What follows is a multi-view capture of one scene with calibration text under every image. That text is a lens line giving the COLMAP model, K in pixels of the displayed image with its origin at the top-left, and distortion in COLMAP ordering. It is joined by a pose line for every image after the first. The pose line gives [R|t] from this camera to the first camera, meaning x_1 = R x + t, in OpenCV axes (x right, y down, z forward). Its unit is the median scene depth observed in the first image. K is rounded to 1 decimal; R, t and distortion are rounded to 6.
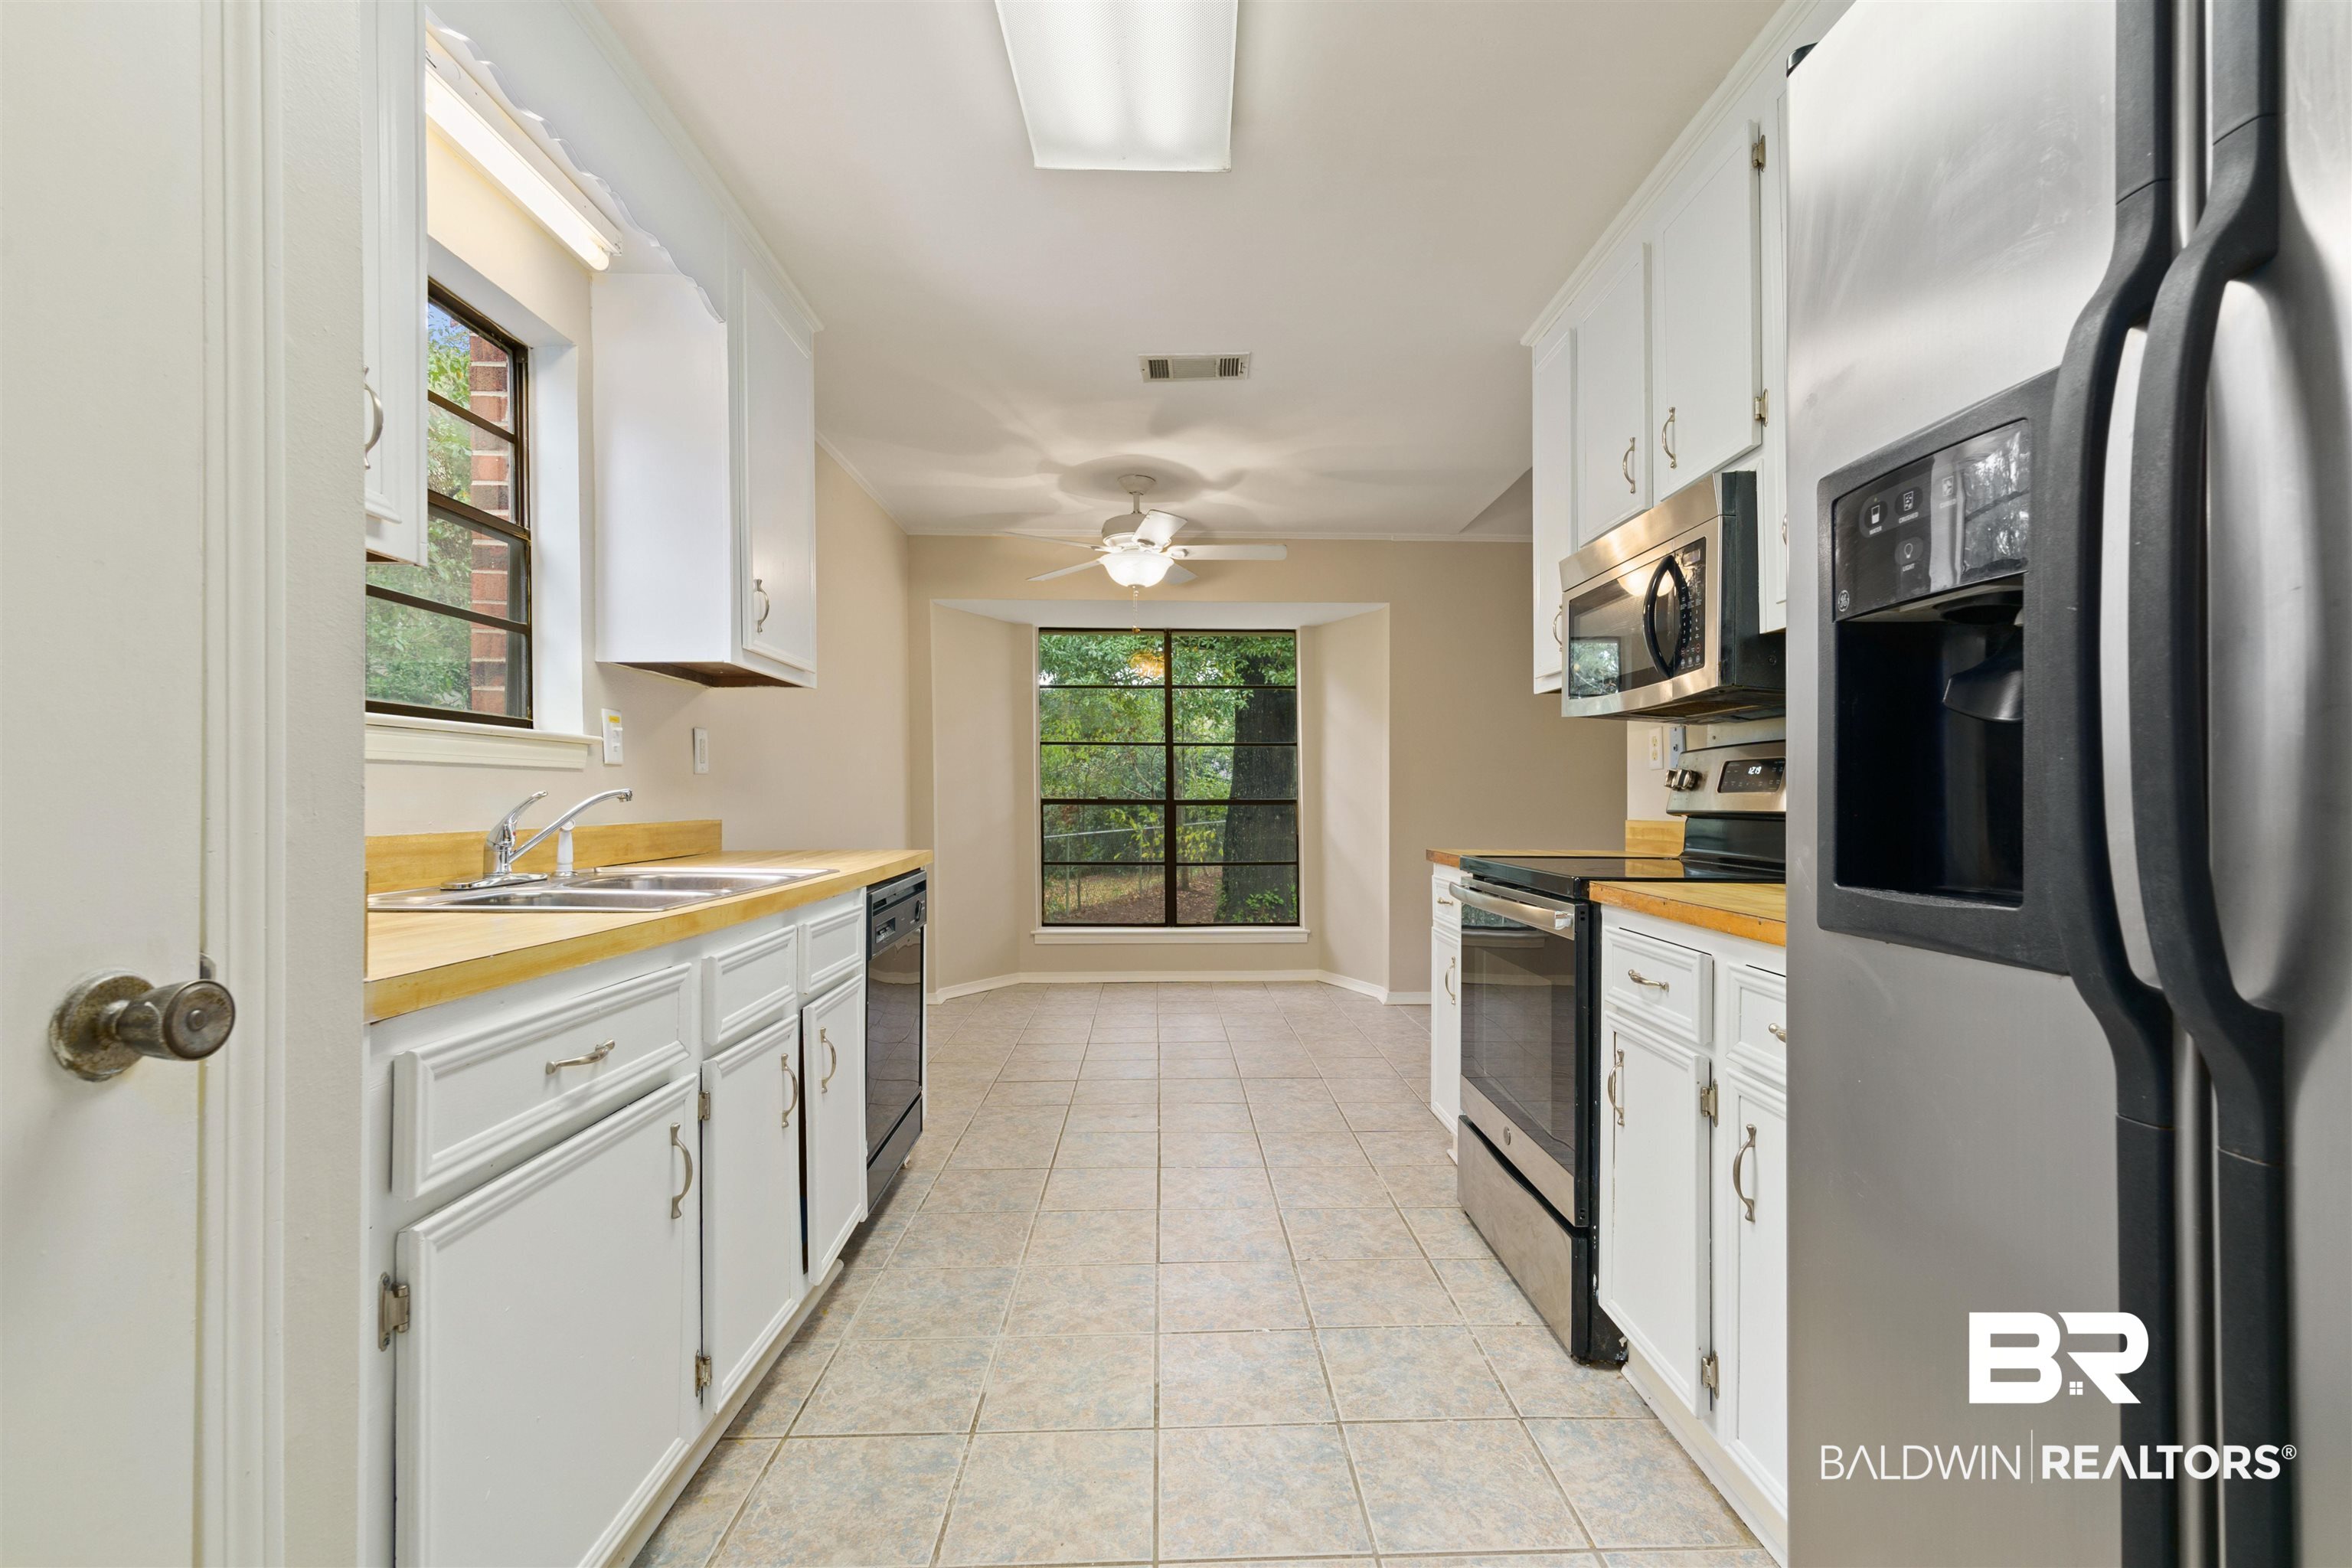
lens RADIAL K [[1029.8, 0, 1181.2], [0, 1029.8, 787.5], [0, 0, 1]] dist [-0.009202, 0.000320]
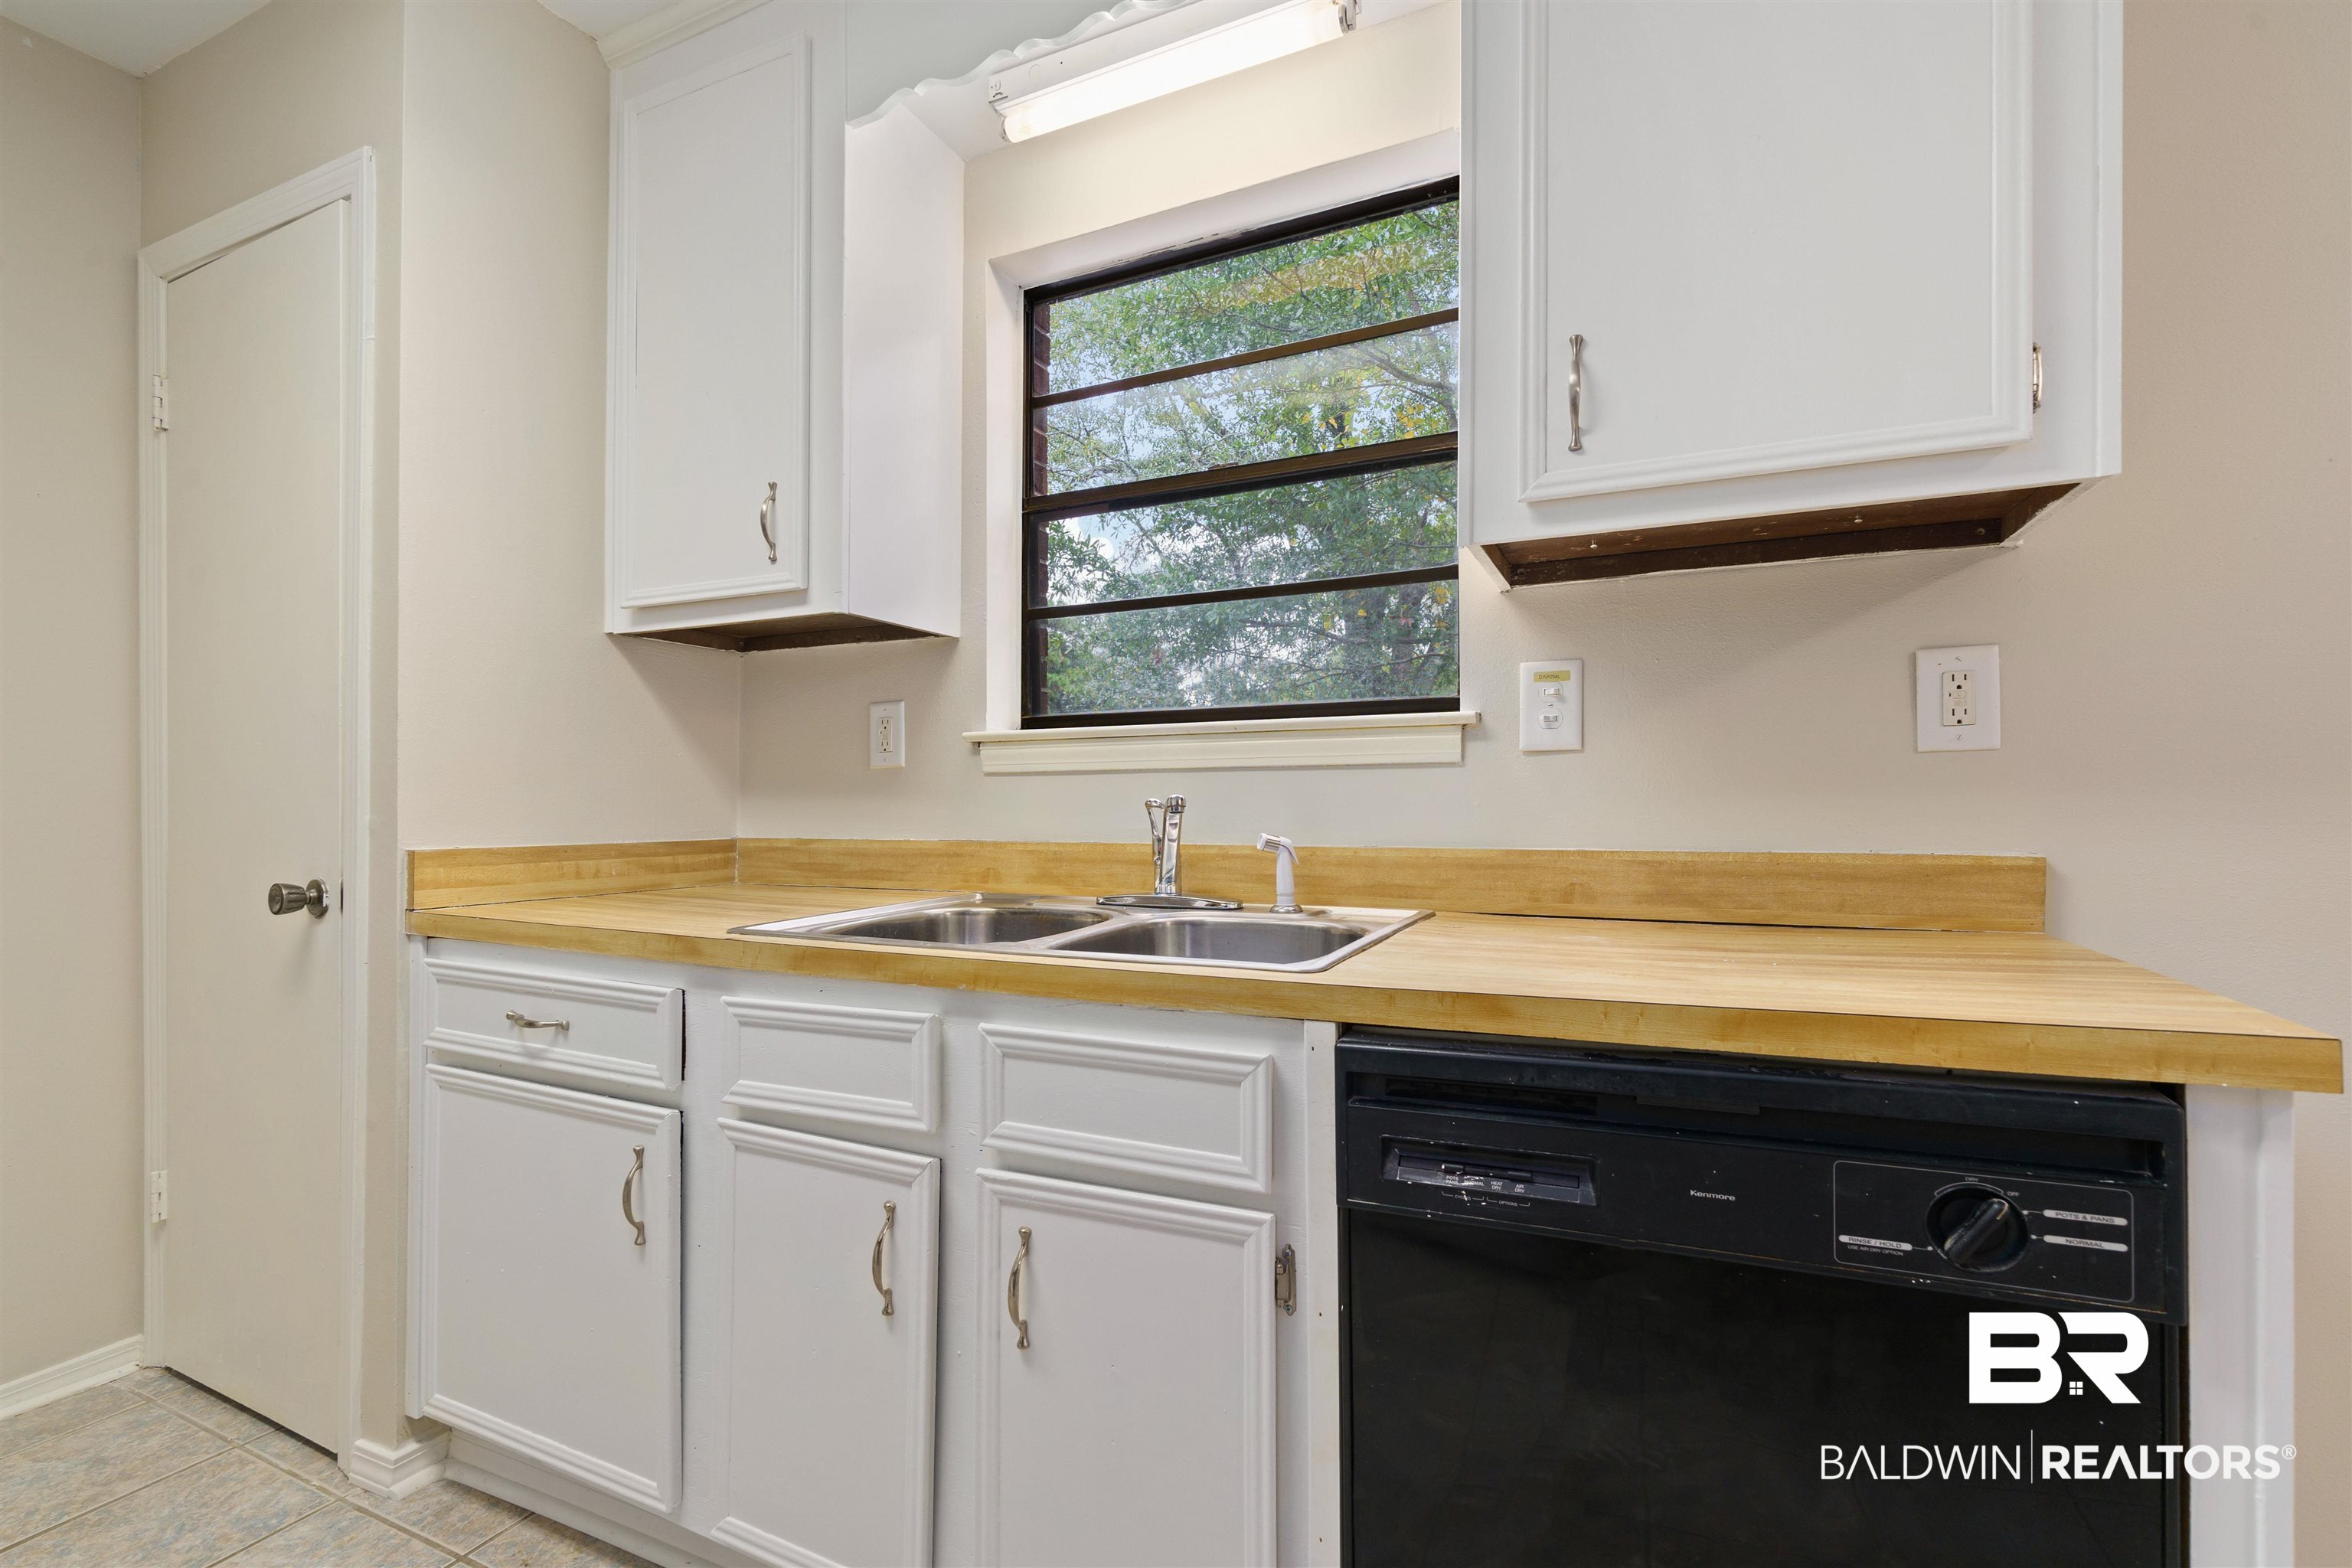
lens RADIAL K [[1029.8, 0, 1175.0], [0, 1029.8, 797.1], [0, 0, 1]] dist [-0.009202, 0.000320]
pose [[-0.439570, -0.002806, -0.898204, 0.191378], [0.016337, 0.999805, -0.011118, 0.019996], [0.898060, -0.019561, -0.439438, 2.304823]]
